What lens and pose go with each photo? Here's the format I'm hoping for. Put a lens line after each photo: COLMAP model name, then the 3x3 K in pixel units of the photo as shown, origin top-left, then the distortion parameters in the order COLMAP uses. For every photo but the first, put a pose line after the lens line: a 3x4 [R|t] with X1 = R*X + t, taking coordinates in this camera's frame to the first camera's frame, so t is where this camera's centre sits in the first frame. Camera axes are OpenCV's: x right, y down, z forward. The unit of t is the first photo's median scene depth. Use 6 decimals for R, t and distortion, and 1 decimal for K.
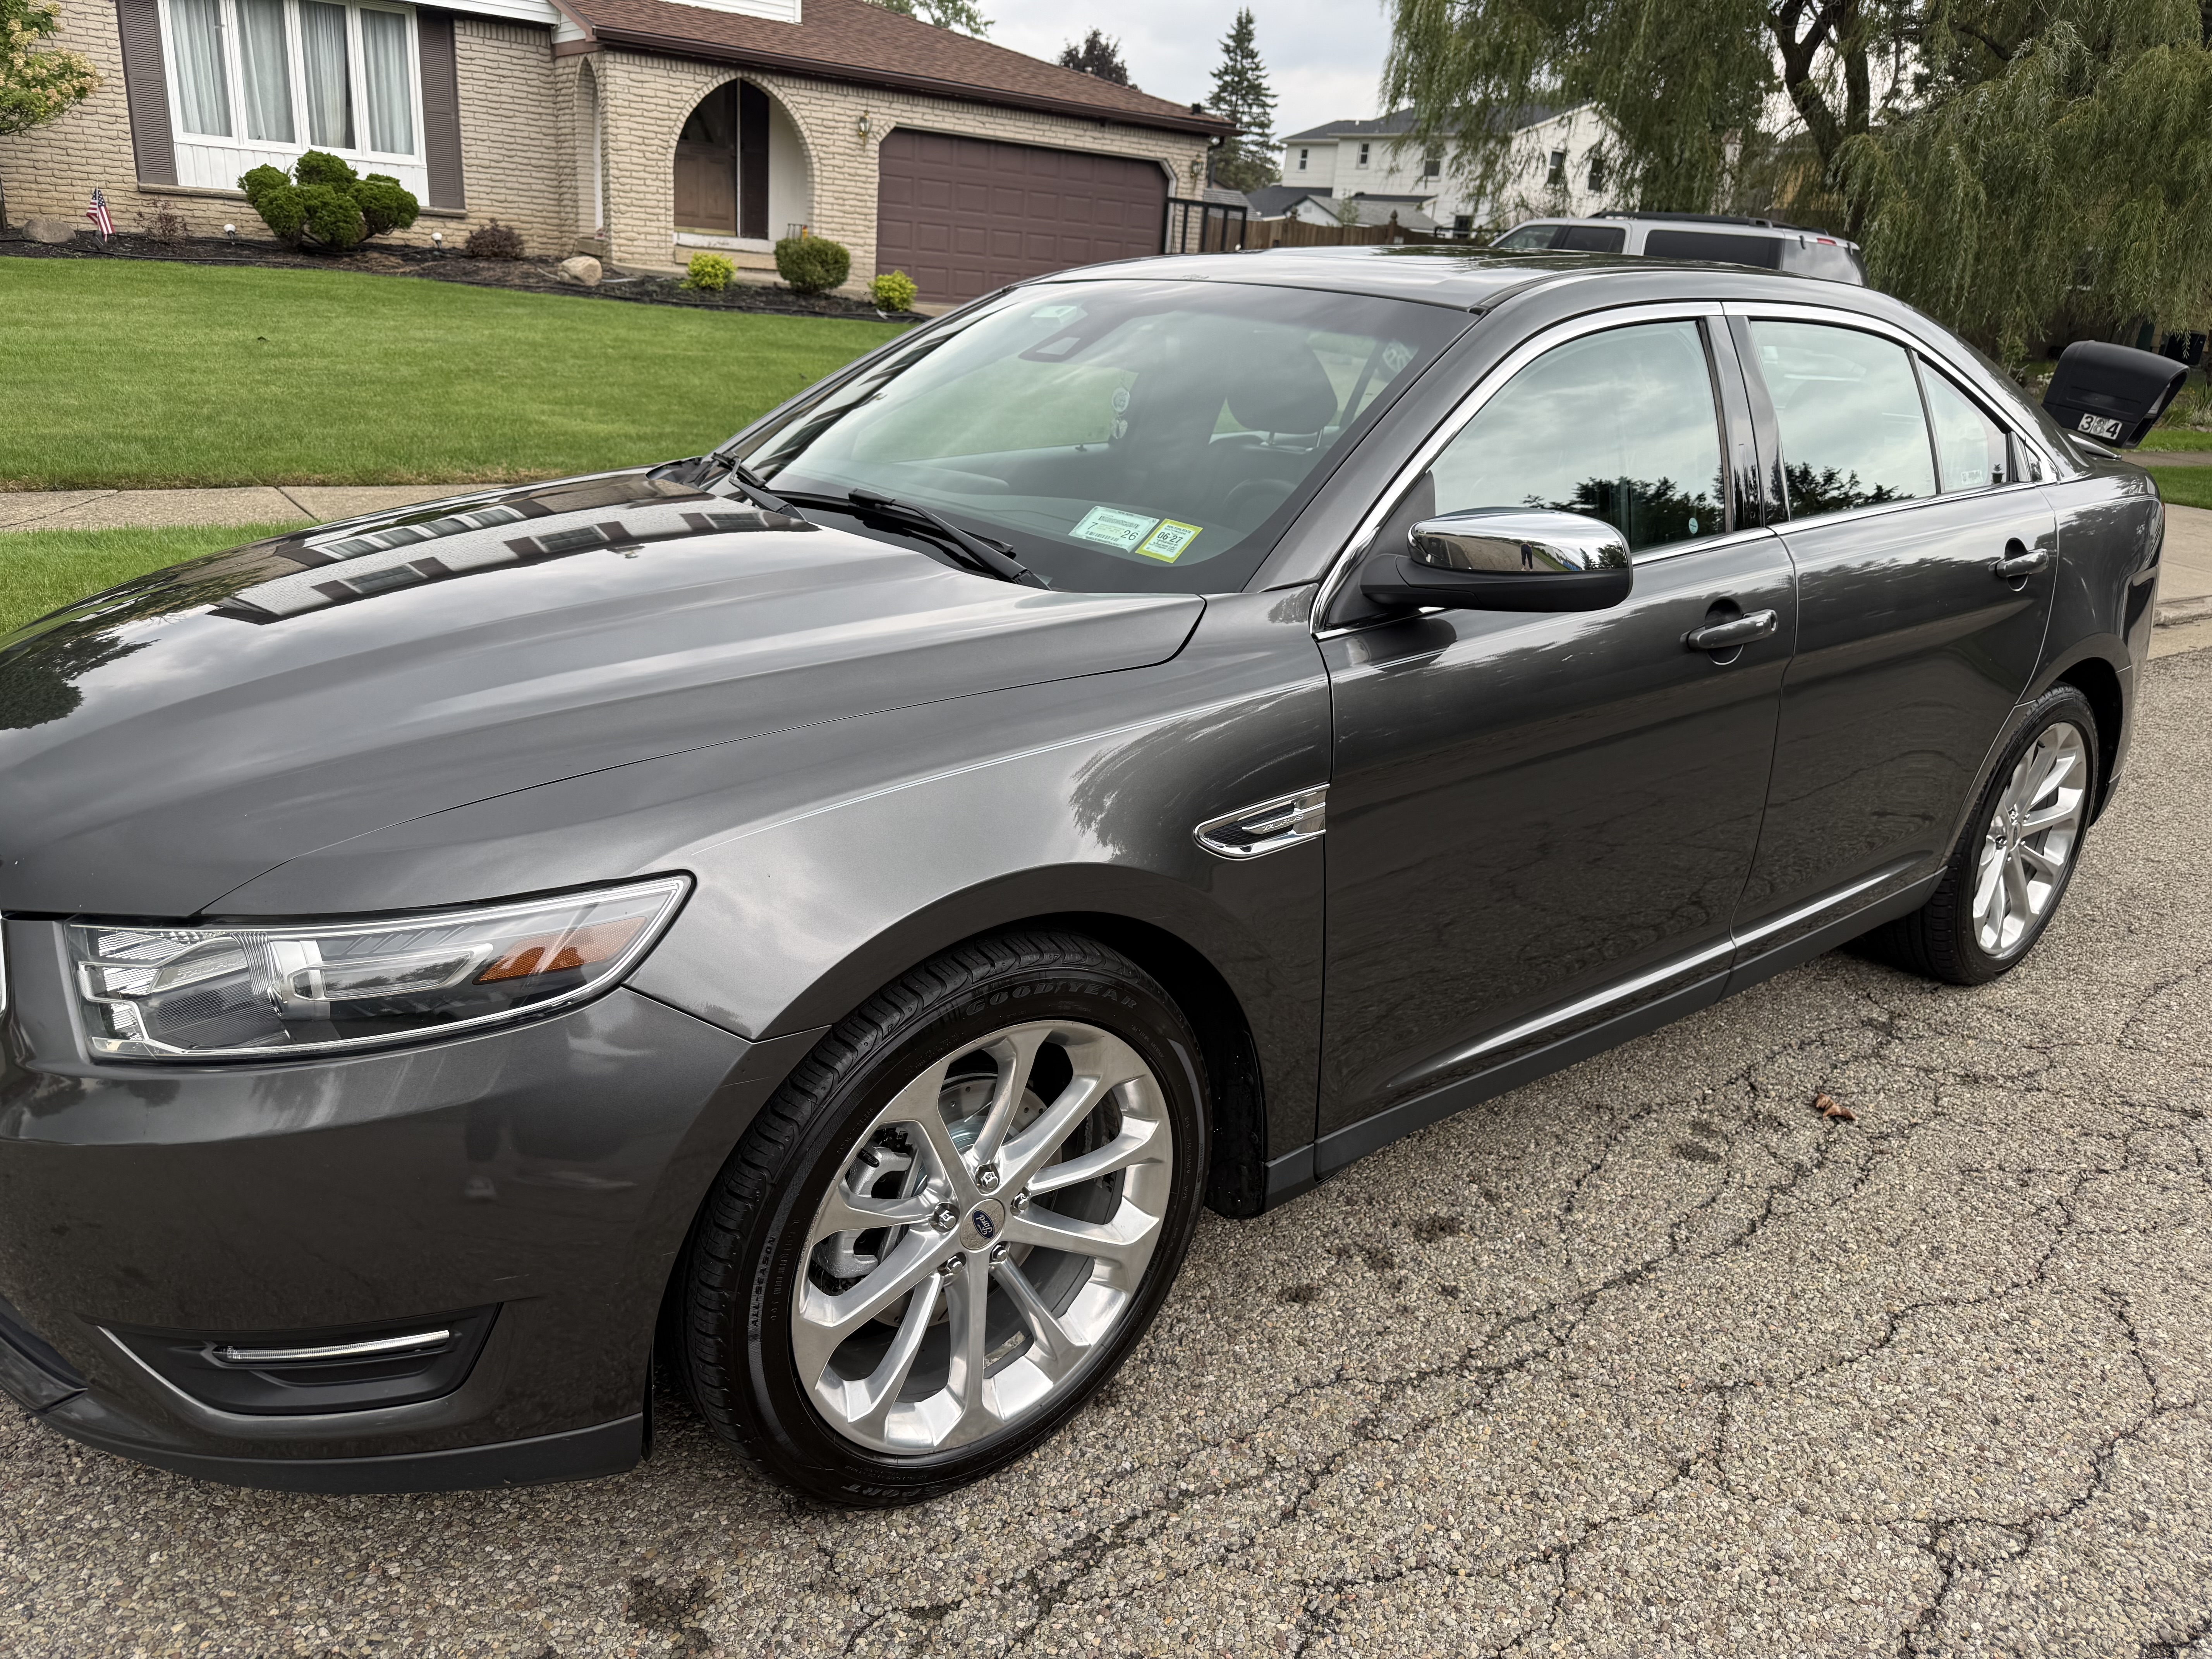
lens RADIAL K [[1512.8, 0, 1103.8], [0, 1512.8, 824.7], [0, 0, 1]] dist [0.021126, -0.001156]
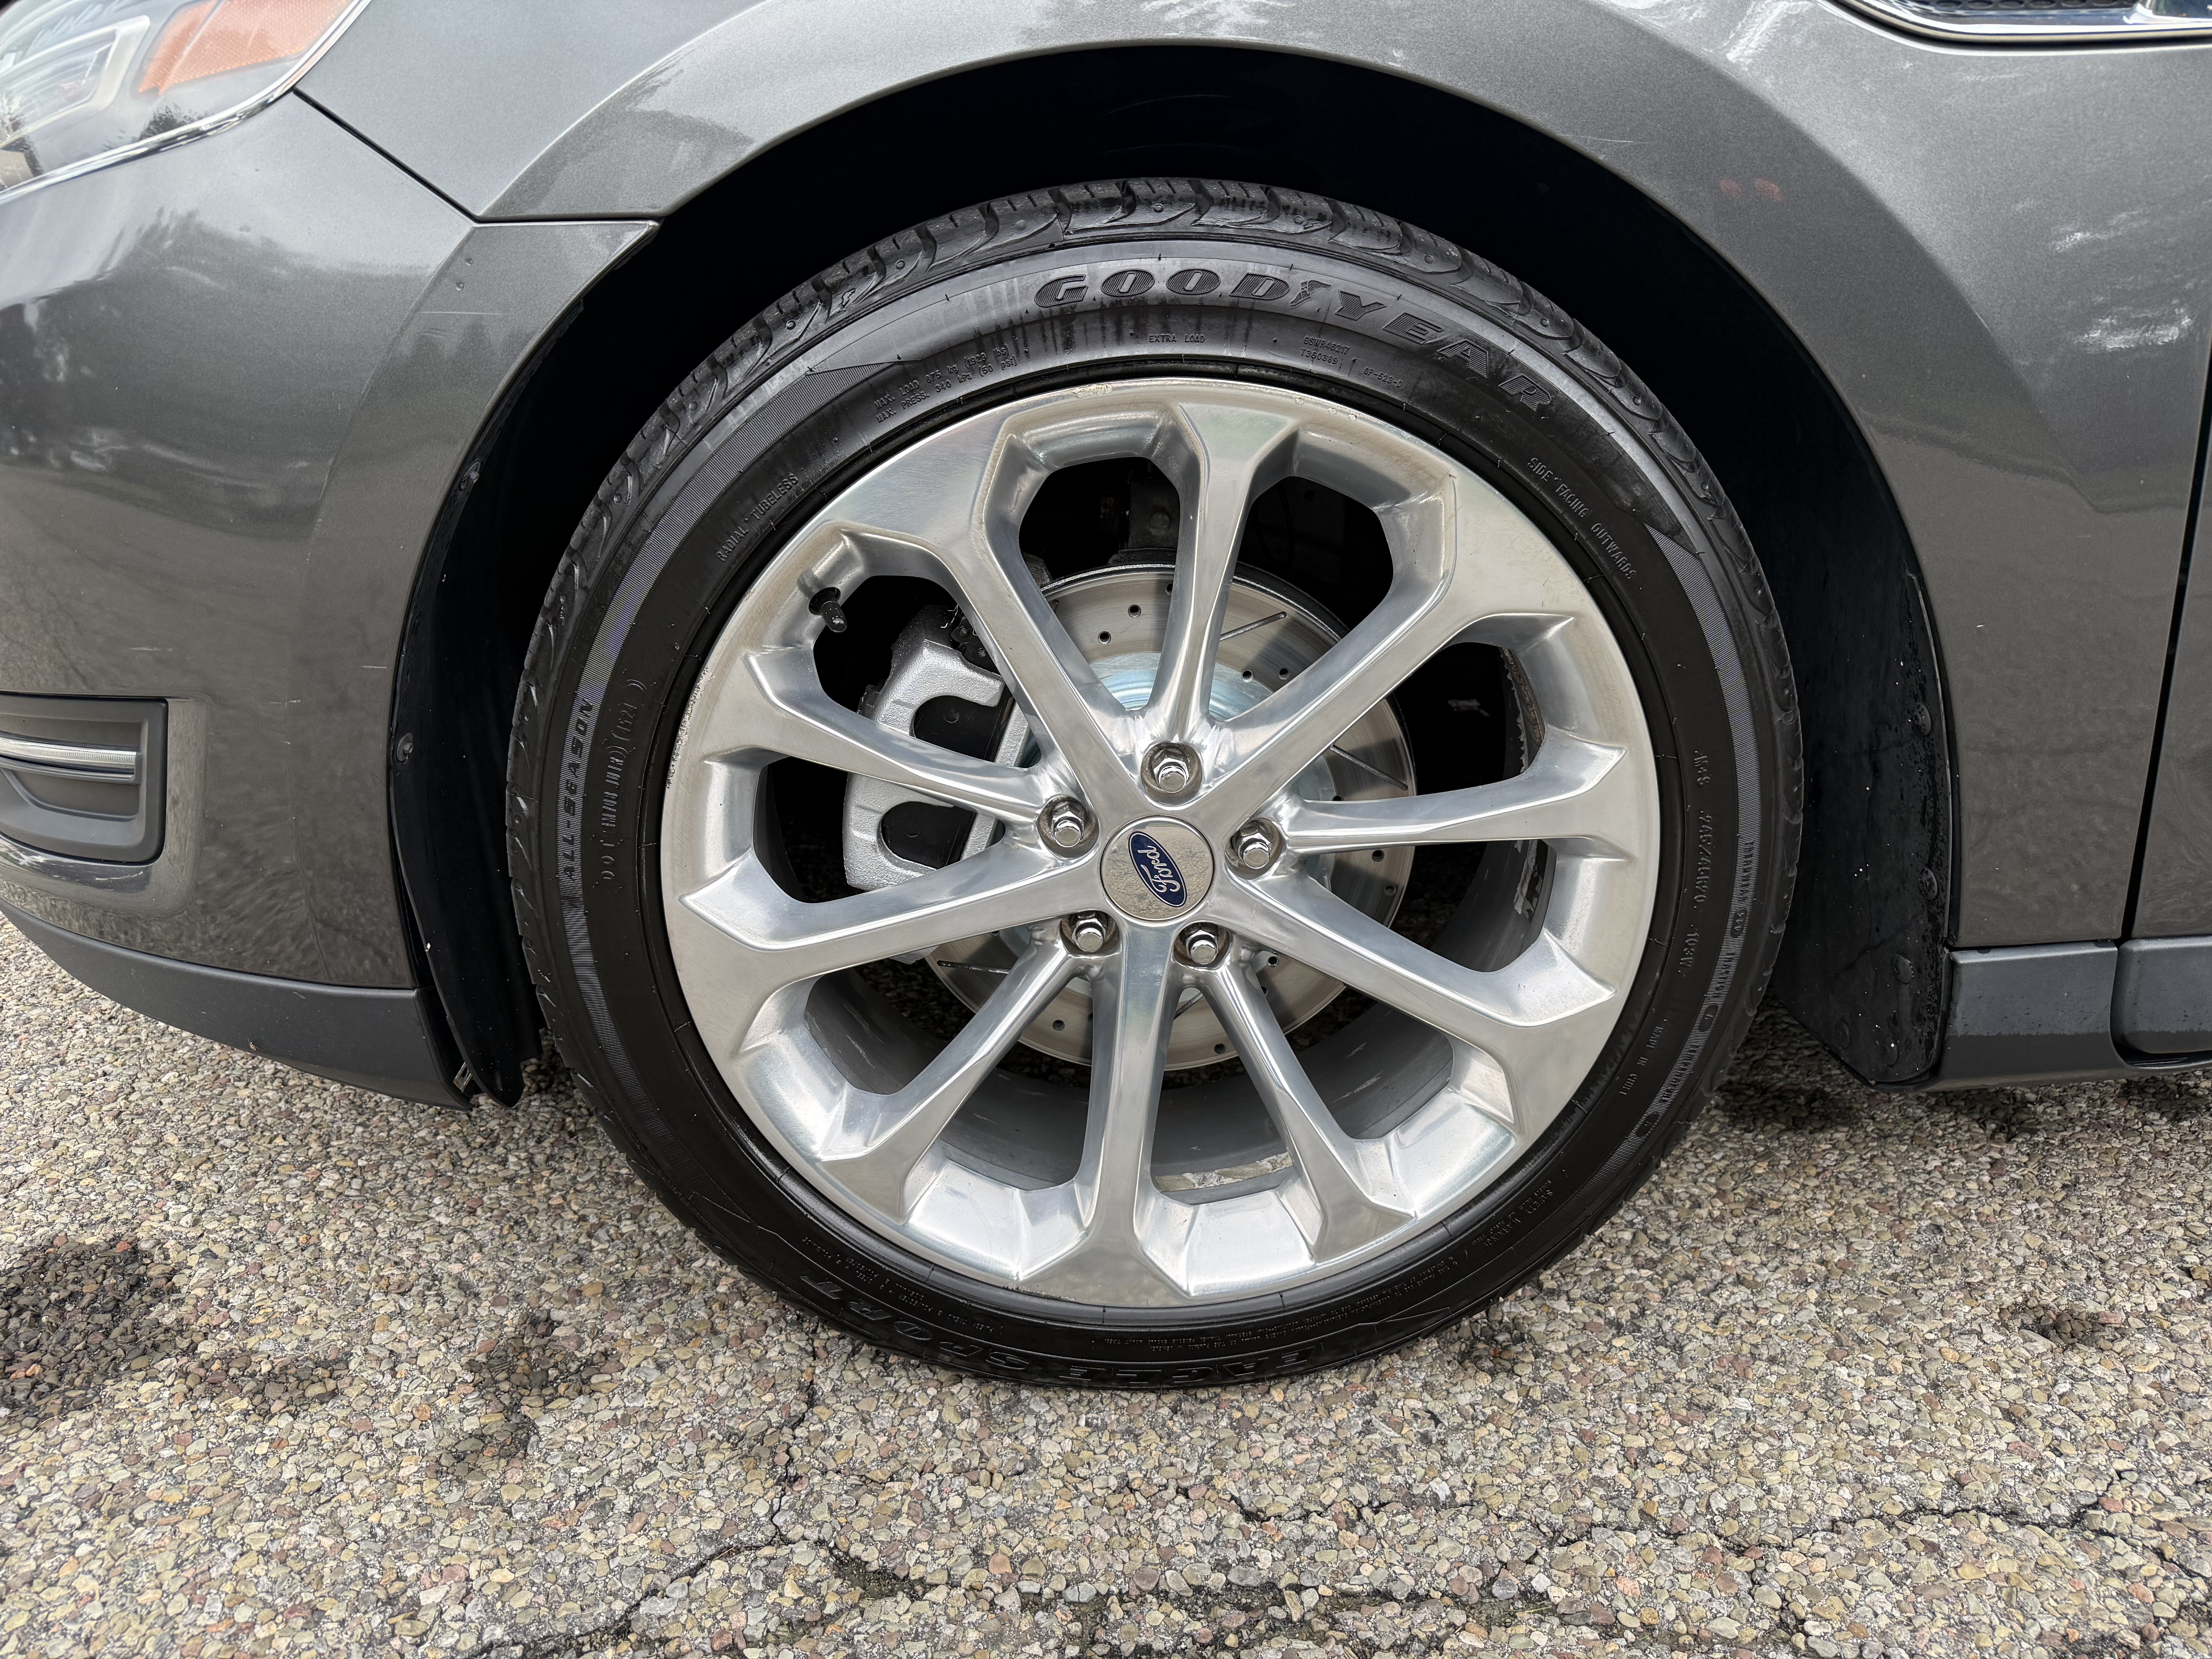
lens RADIAL K [[1512.8, 0, 1102.3], [0, 1512.8, 841.1], [0, 0, 1]] dist [0.021126, -0.001156]
pose [[0.801241, 0.151994, -0.578715, 0.178714], [-0.133015, 0.988242, 0.075391, 0.218688], [0.583370, 0.016572, 0.812038, 0.594278]]
